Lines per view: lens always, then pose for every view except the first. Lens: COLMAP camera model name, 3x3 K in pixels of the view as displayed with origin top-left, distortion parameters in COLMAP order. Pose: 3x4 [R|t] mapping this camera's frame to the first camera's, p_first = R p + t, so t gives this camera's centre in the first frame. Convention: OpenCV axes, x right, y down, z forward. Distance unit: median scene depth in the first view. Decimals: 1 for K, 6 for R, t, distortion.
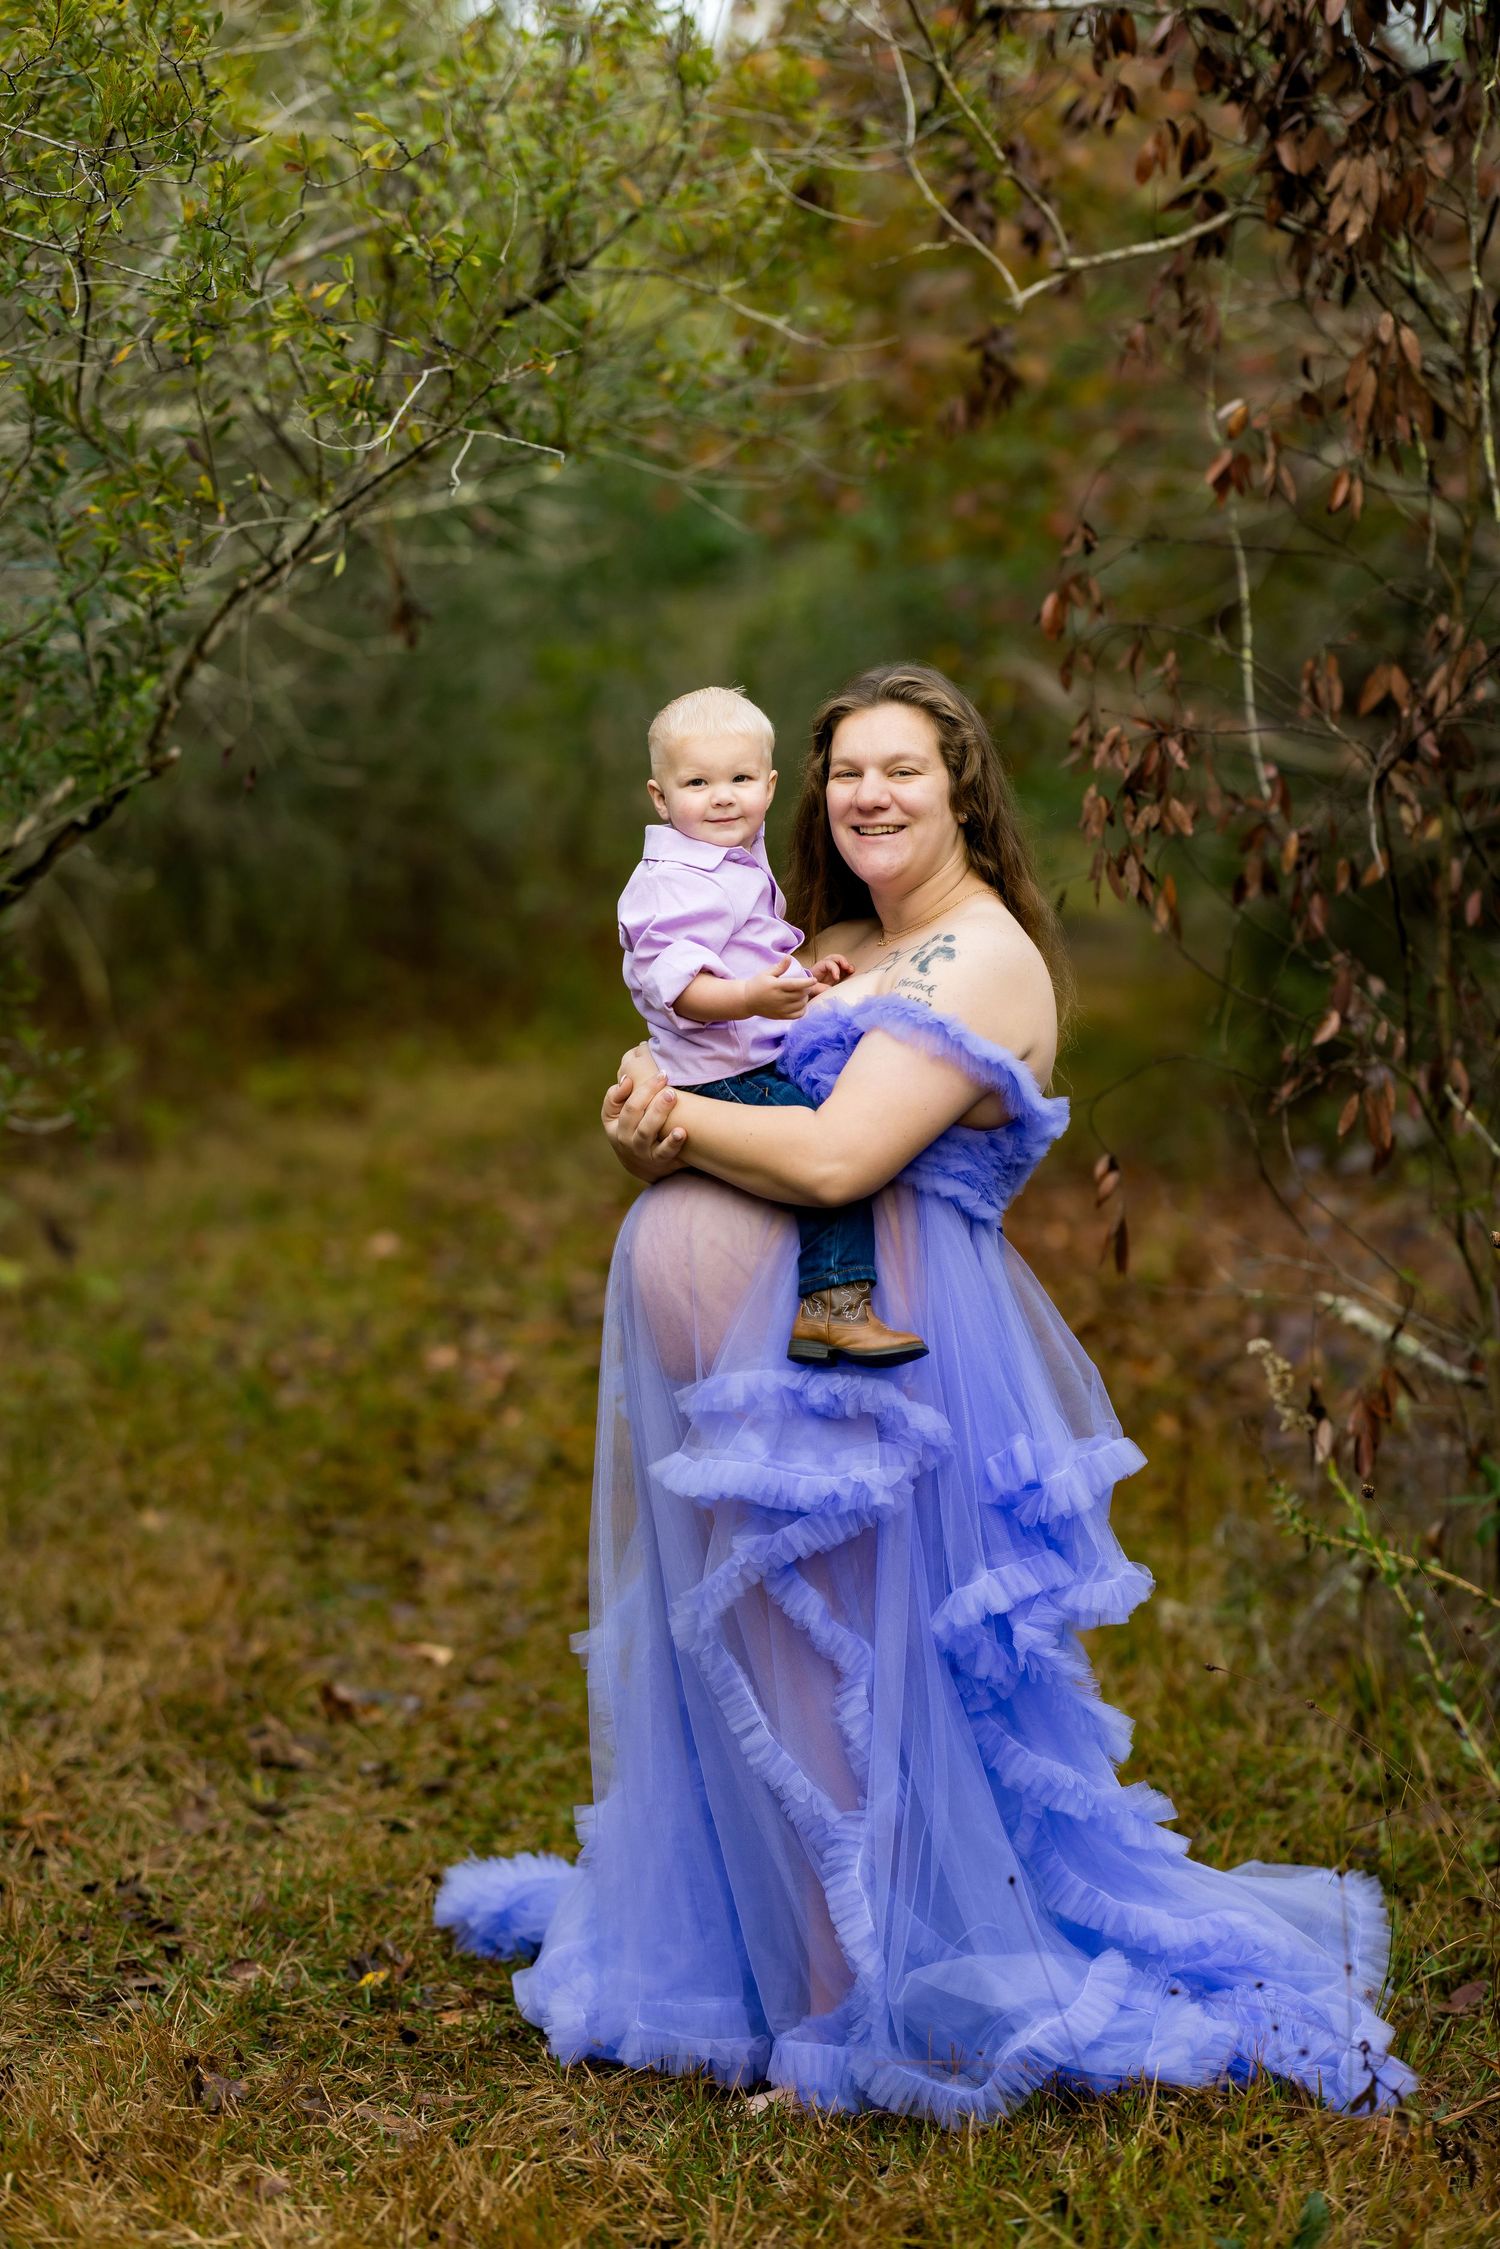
lens RADIAL K [[5547.4, 0, 750.0], [0, 5547.4, 1124.5], [0, 0, 1]] dist [-0.033877, -0.399026]
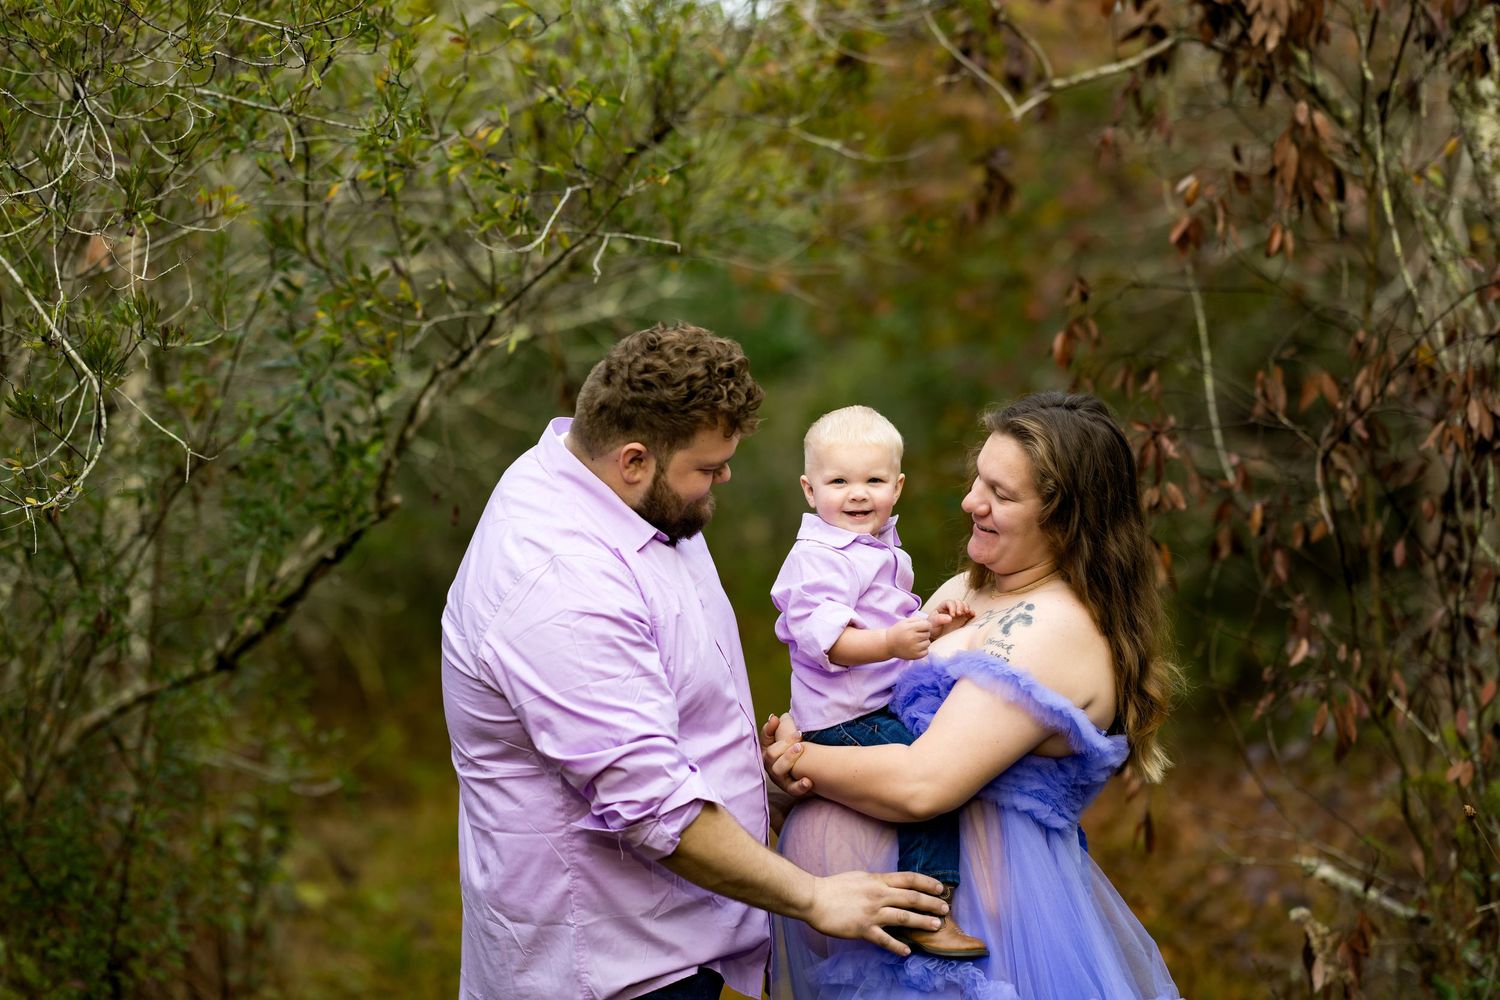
lens RADIAL K [[3699.9, 0, 750.0], [0, 3699.9, 500.0], [0, 0, 1]] dist [-0.033877, -0.399026]
pose [[0.997748, -0.064993, -0.016594, -0.006191], [0.063714, 0.995613, -0.068520, -0.001831], [0.020975, 0.067308, 0.997512, 0.133929]]
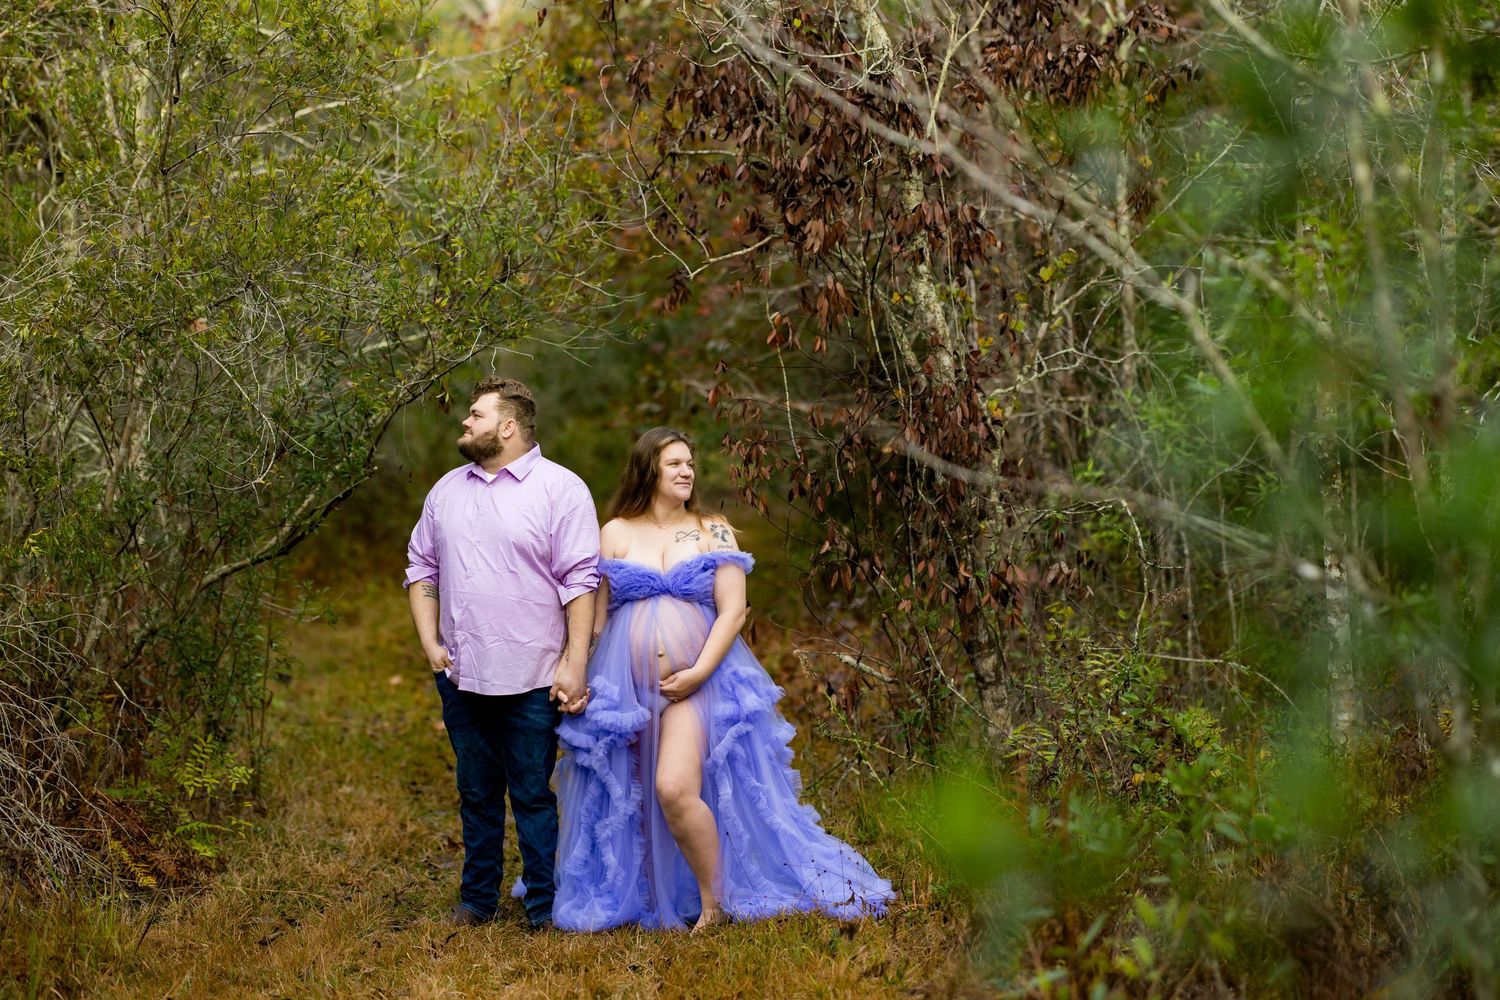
lens RADIAL K [[3623.7, 0, 639.6], [0, 3623.7, 500.5], [0, 0, 1]] dist [-0.081767, 0.927156]
pose [[0.997348, -0.062007, 0.038096, -0.048445], [0.063287, 0.997437, -0.033366, 0.012230], [-0.035929, 0.035688, 0.998717, -0.717089]]
